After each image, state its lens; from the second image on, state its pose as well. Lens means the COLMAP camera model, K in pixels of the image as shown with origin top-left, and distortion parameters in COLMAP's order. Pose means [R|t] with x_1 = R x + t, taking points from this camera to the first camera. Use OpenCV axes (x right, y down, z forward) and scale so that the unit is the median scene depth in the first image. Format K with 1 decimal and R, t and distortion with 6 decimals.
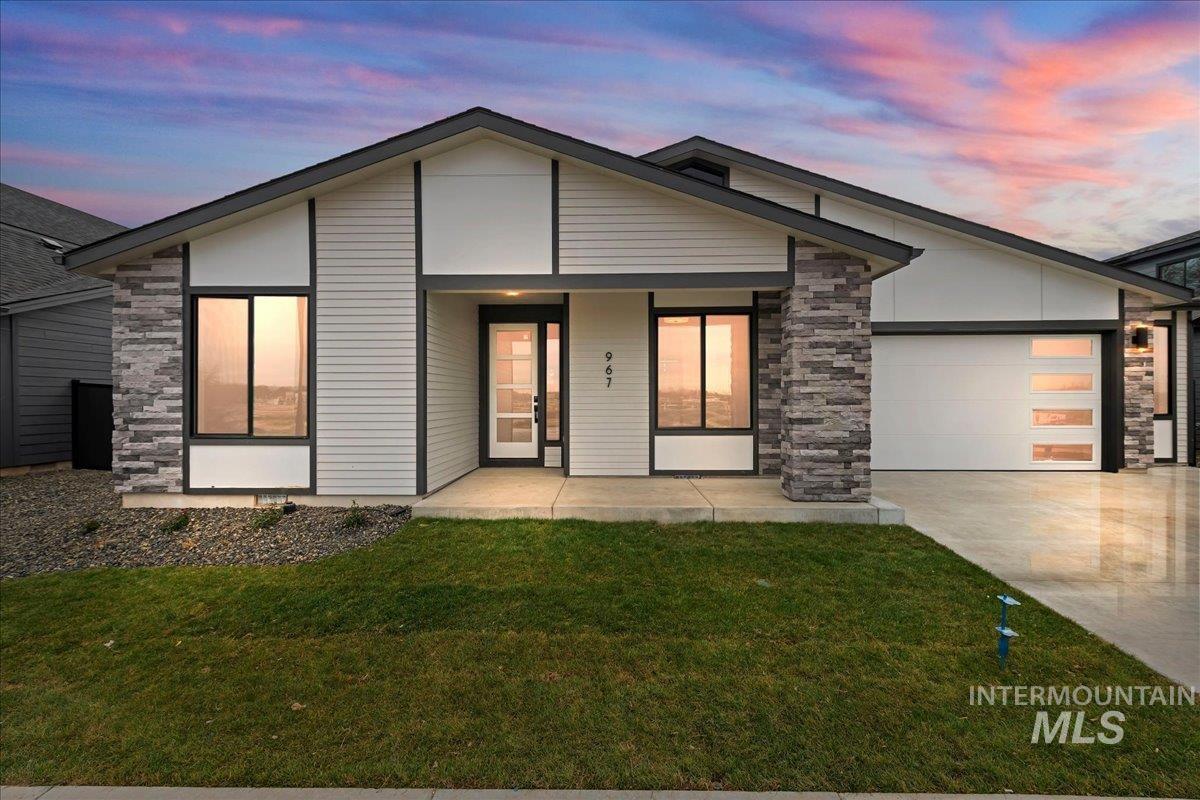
lens RADIAL K [[516.4, 0, 600.5], [0, 516.4, 397.9], [0, 0, 1]] dist [-0.003696, -0.000779]
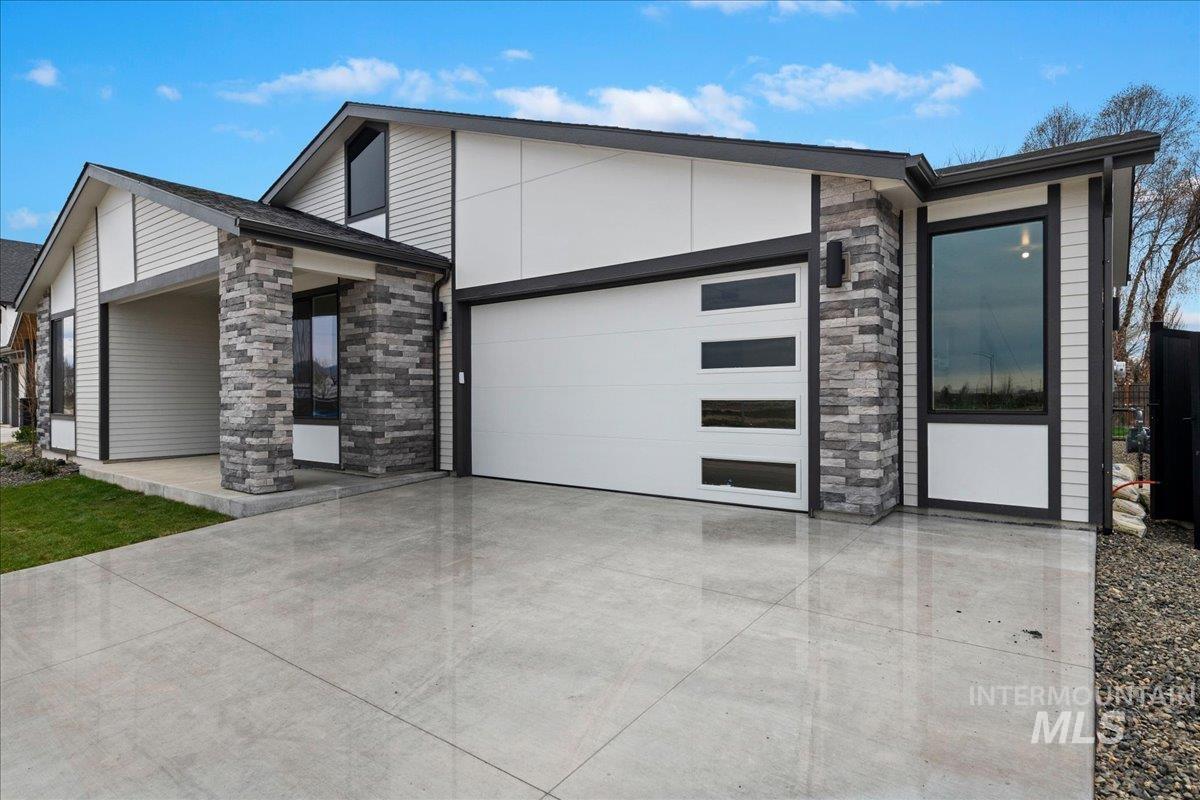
lens RADIAL K [[631.6, 0, 595.2], [0, 631.6, 398.1], [0, 0, 1]] dist [0.015897, -0.001165]
pose [[0.803947, 0.002001, -0.594698, 1.627060], [0.001560, 0.999984, 0.005473, 0.022200], [0.594699, -0.005327, 0.803931, 0.442663]]
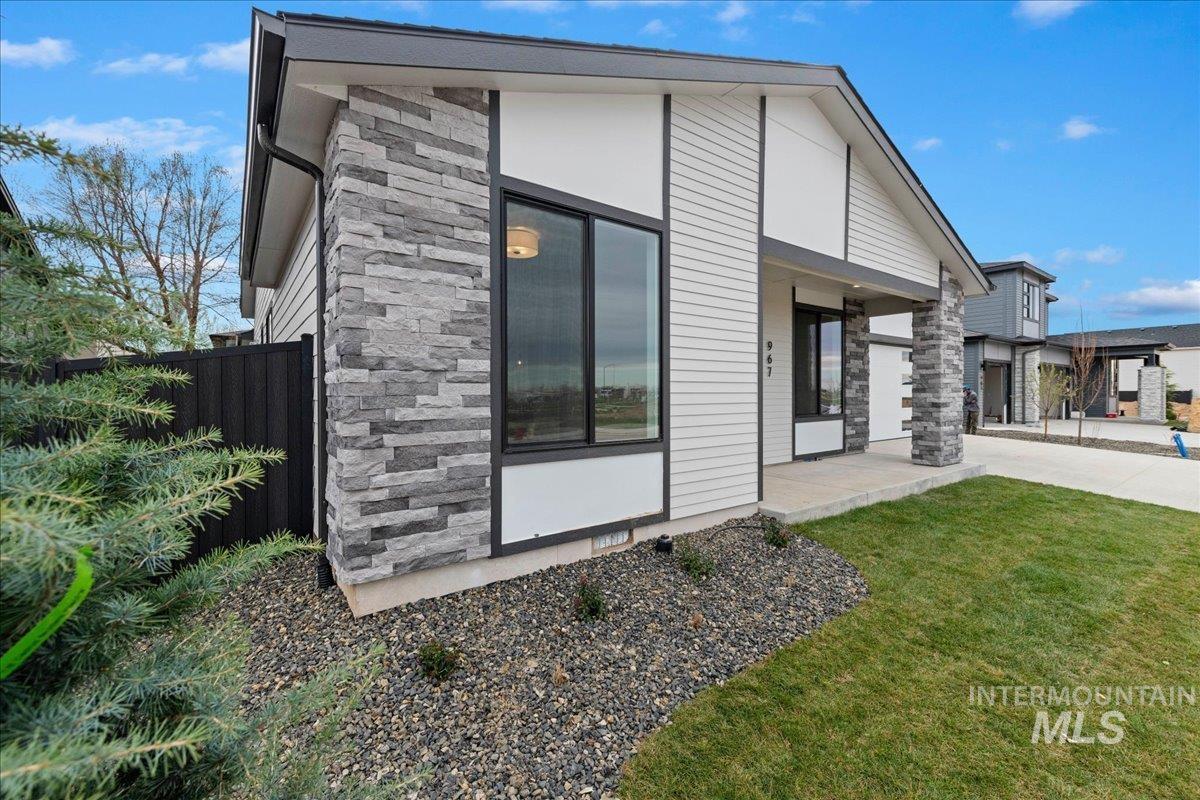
lens RADIAL K [[516.4, 0, 611.5], [0, 516.4, 403.4], [0, 0, 1]] dist [-0.003696, -0.000779]
pose [[0.777207, -0.013954, 0.629090, -1.052555], [0.003005, 0.999825, 0.018466, 0.014984], [-0.629237, -0.012461, 0.777113, 0.502567]]
